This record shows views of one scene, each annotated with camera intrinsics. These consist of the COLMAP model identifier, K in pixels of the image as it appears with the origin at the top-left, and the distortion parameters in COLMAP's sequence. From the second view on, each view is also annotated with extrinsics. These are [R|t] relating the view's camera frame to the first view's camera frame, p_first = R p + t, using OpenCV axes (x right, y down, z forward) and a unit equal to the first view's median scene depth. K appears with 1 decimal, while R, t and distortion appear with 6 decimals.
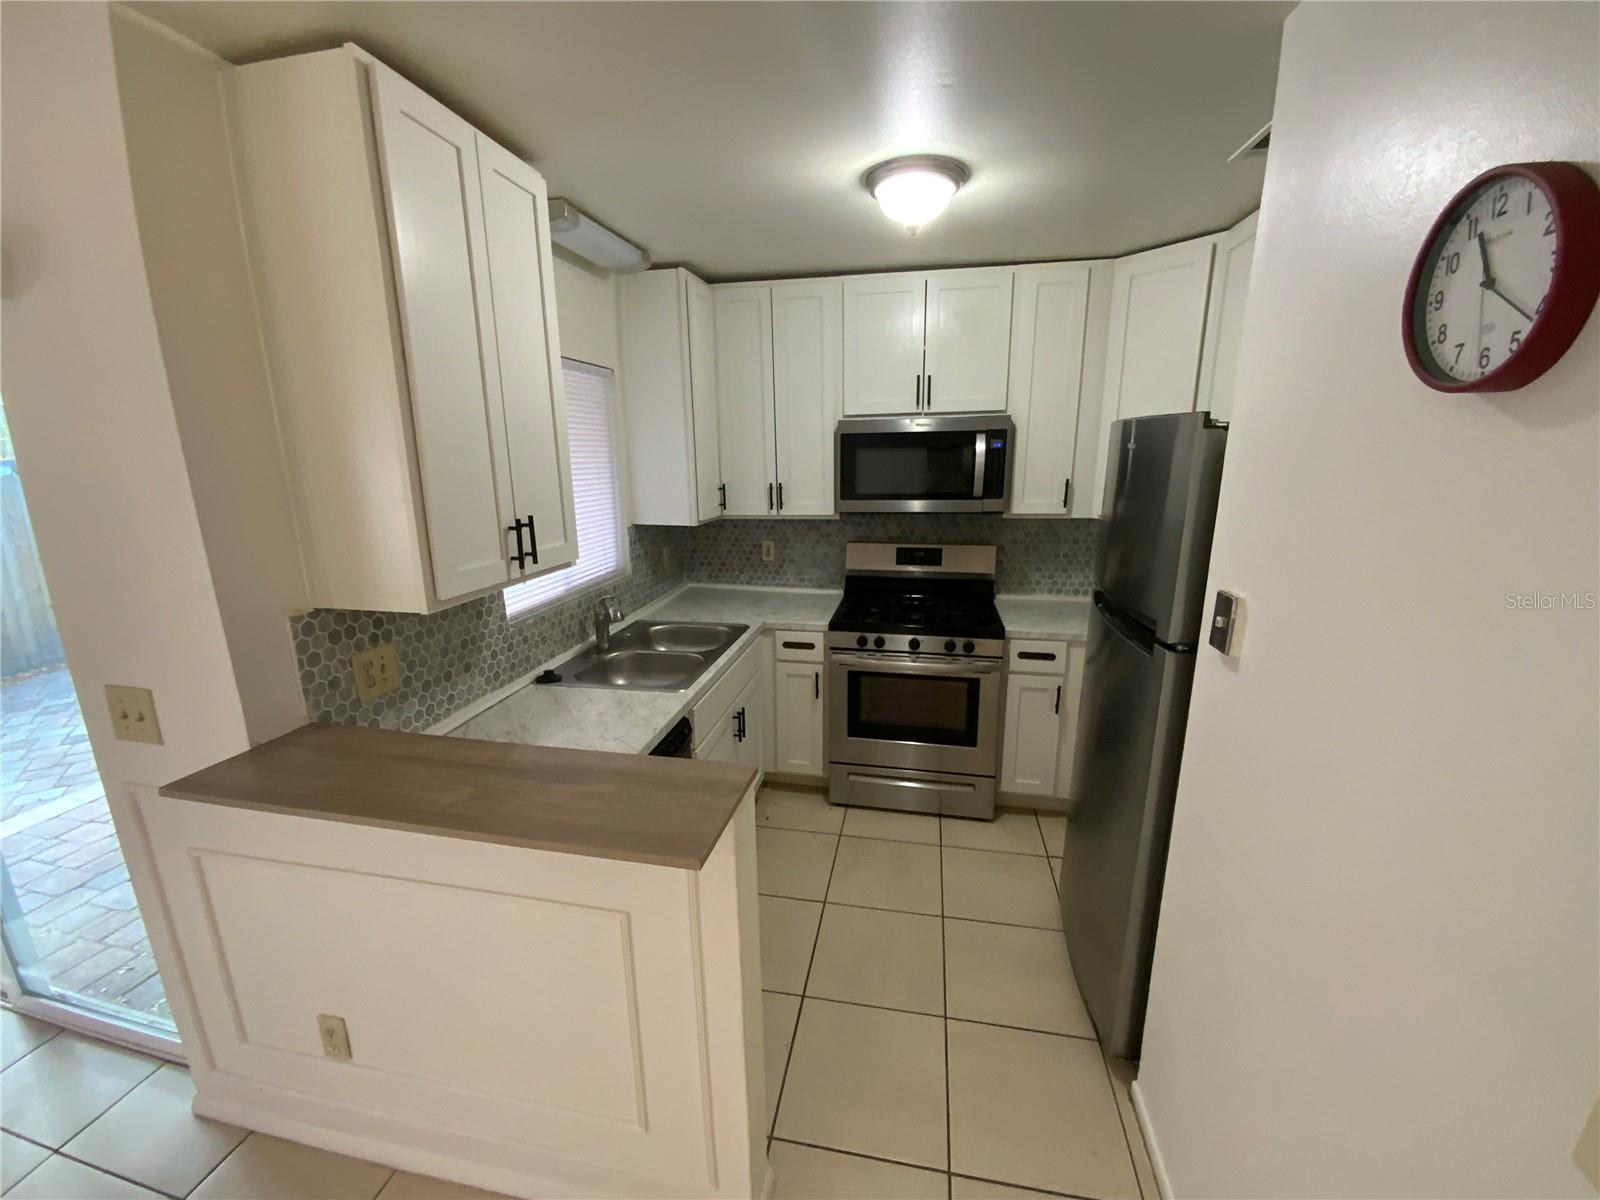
lens RADIAL K [[653.1, 0, 790.7], [0, 653.1, 601.9], [0, 0, 1]] dist [0.008631, -0.013632]
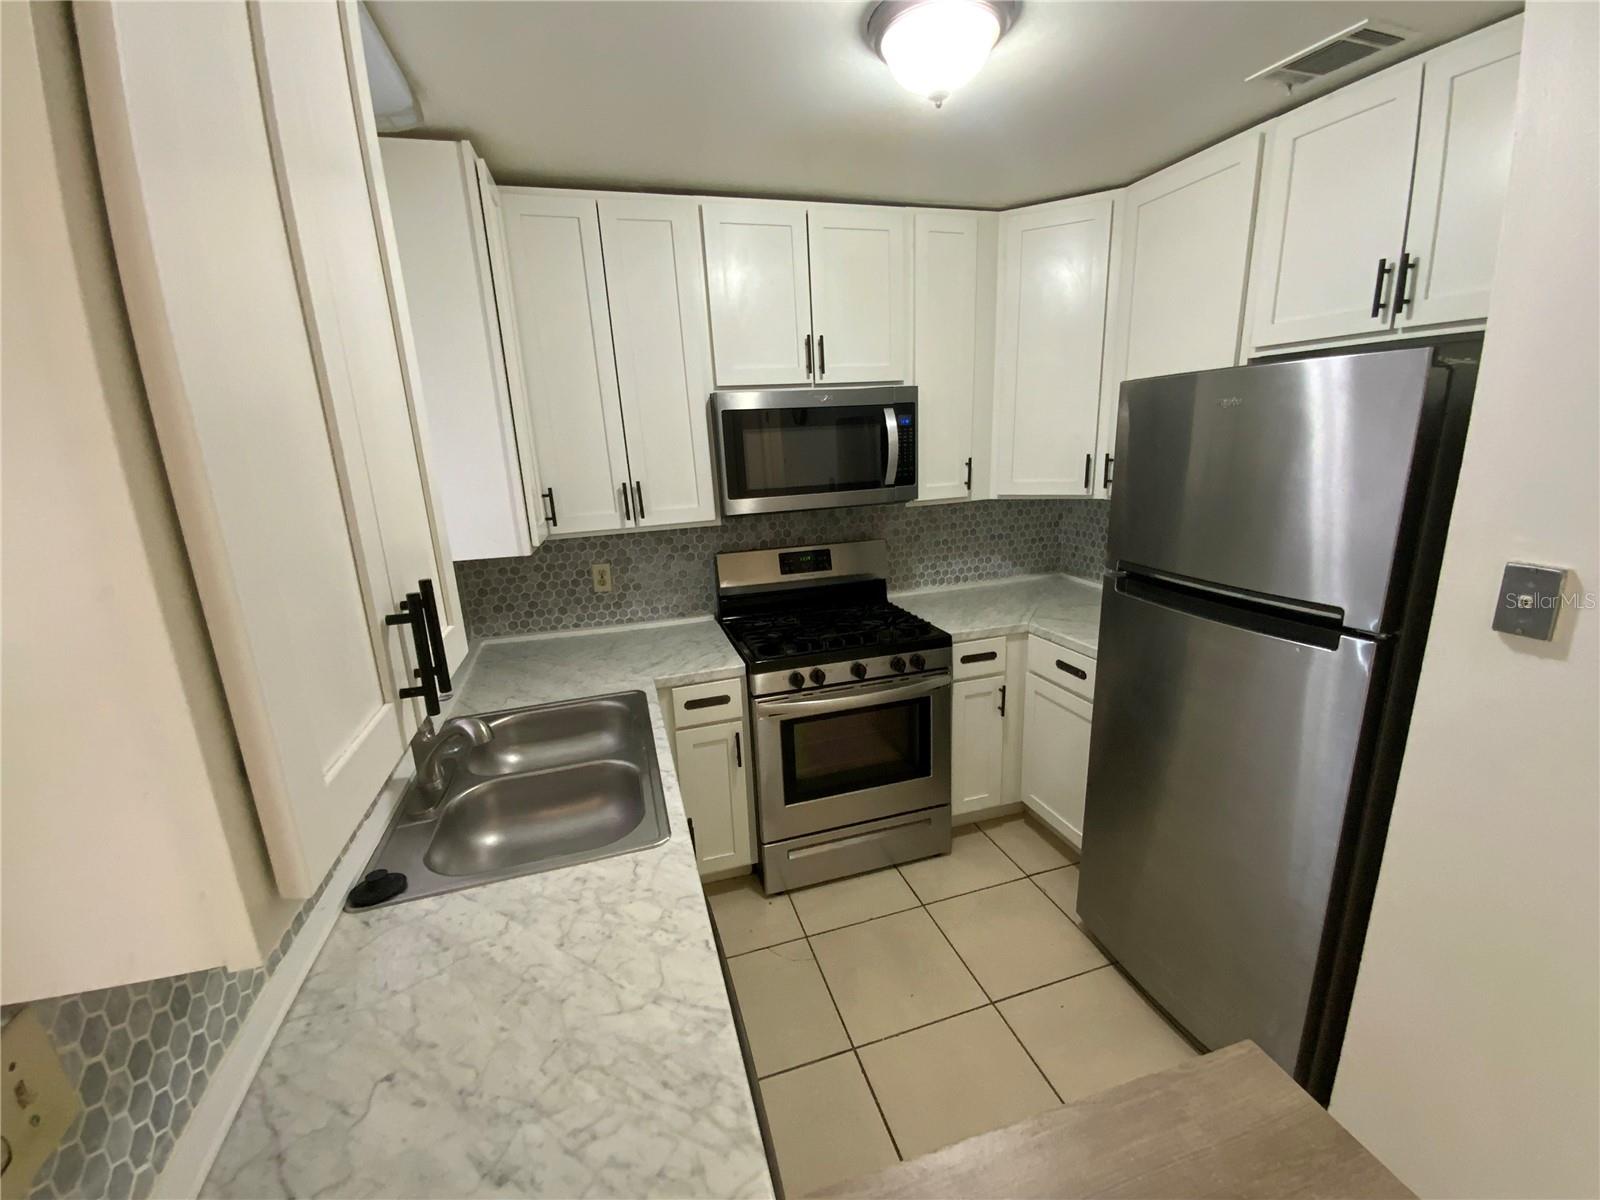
lens RADIAL K [[653.1, 0, 796.4], [0, 653.1, 599.3], [0, 0, 1]] dist [0.008631, -0.013632]
pose [[0.873569, -0.143399, 0.465095, -0.223807], [0.145329, 0.988868, 0.031923, -0.055421], [-0.464496, 0.039705, 0.884685, 0.305943]]
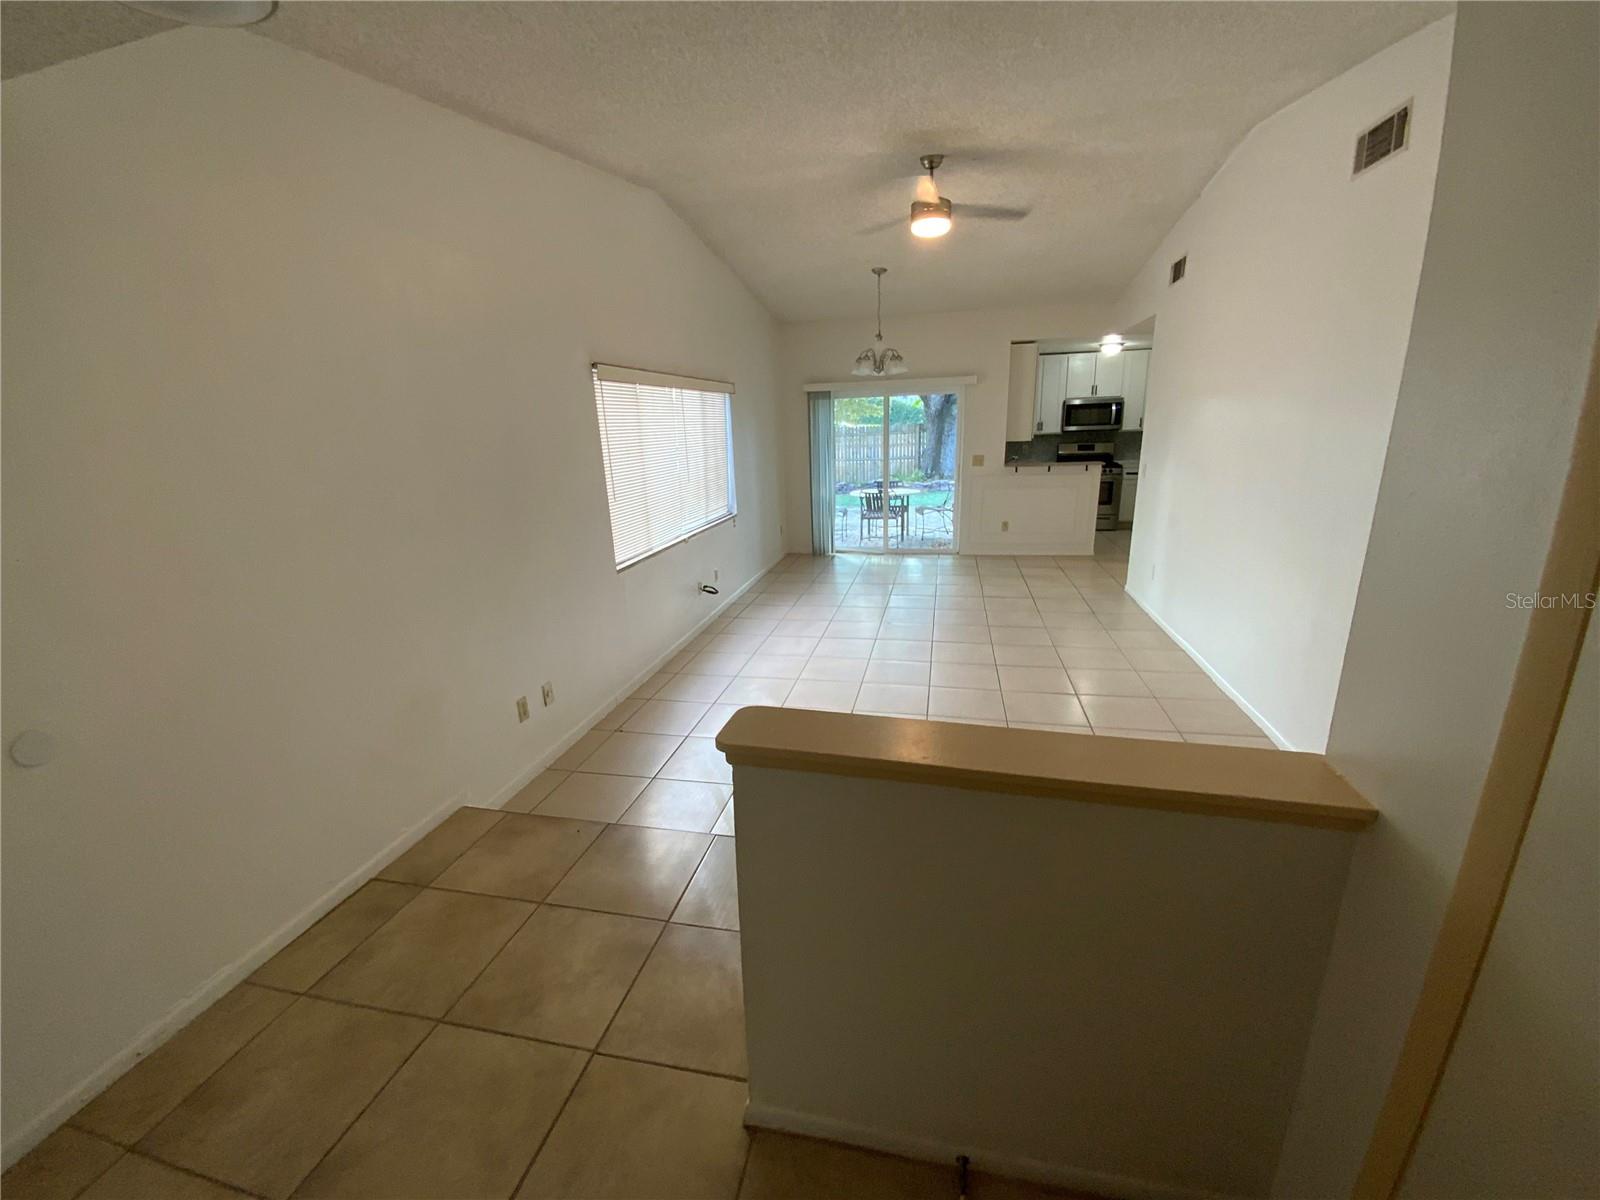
lens RADIAL K [[653.1, 0, 797.1], [0, 653.1, 607.6], [0, 0, 1]] dist [0.008631, -0.013632]
pose [[0.999609, -0.018299, -0.021166, -1.130882], [0.019358, 0.998511, 0.051005, 0.509730], [0.020201, -0.051395, 0.998474, -2.126857]]
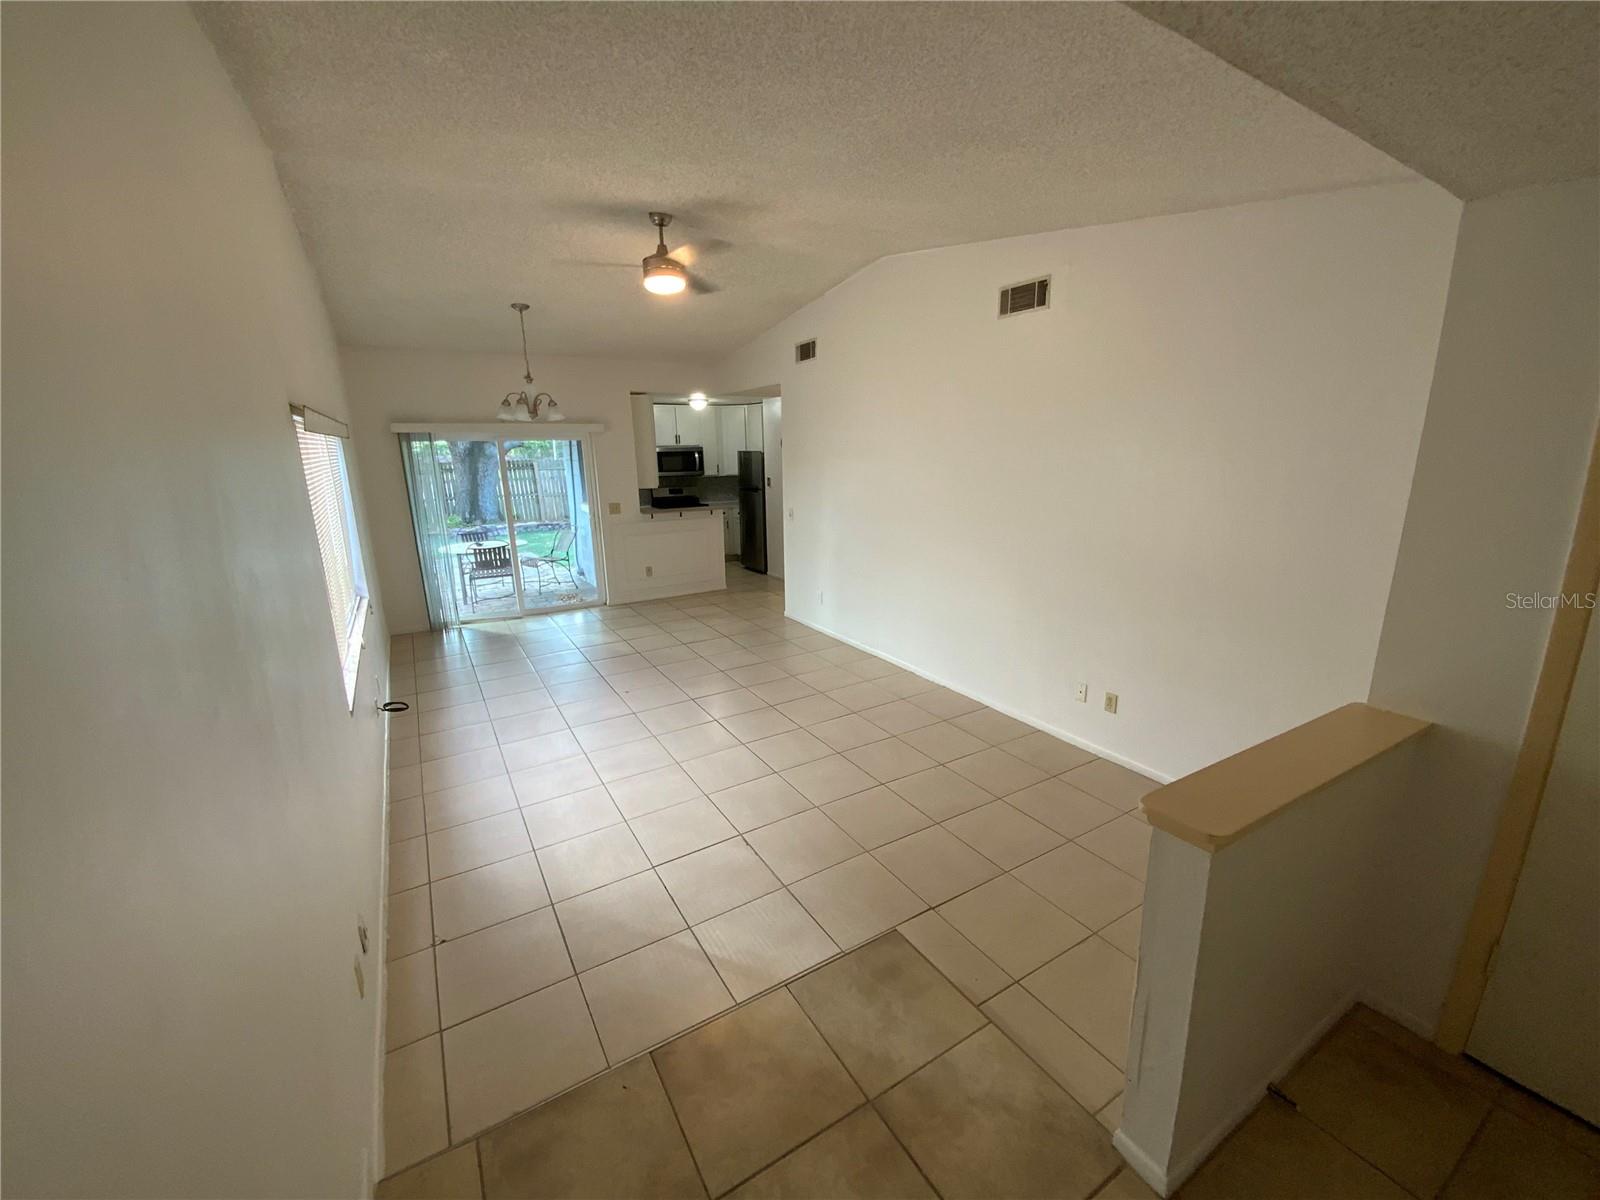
lens RADIAL K [[653.1, 0, 806.2], [0, 653.1, 604.7], [0, 0, 1]] dist [0.008631, -0.013632]
pose [[0.729910, -0.164092, 0.663555, -1.652507], [0.160209, 0.984786, 0.067300, 0.391691], [-0.664503, 0.057185, 0.745094, -1.864279]]
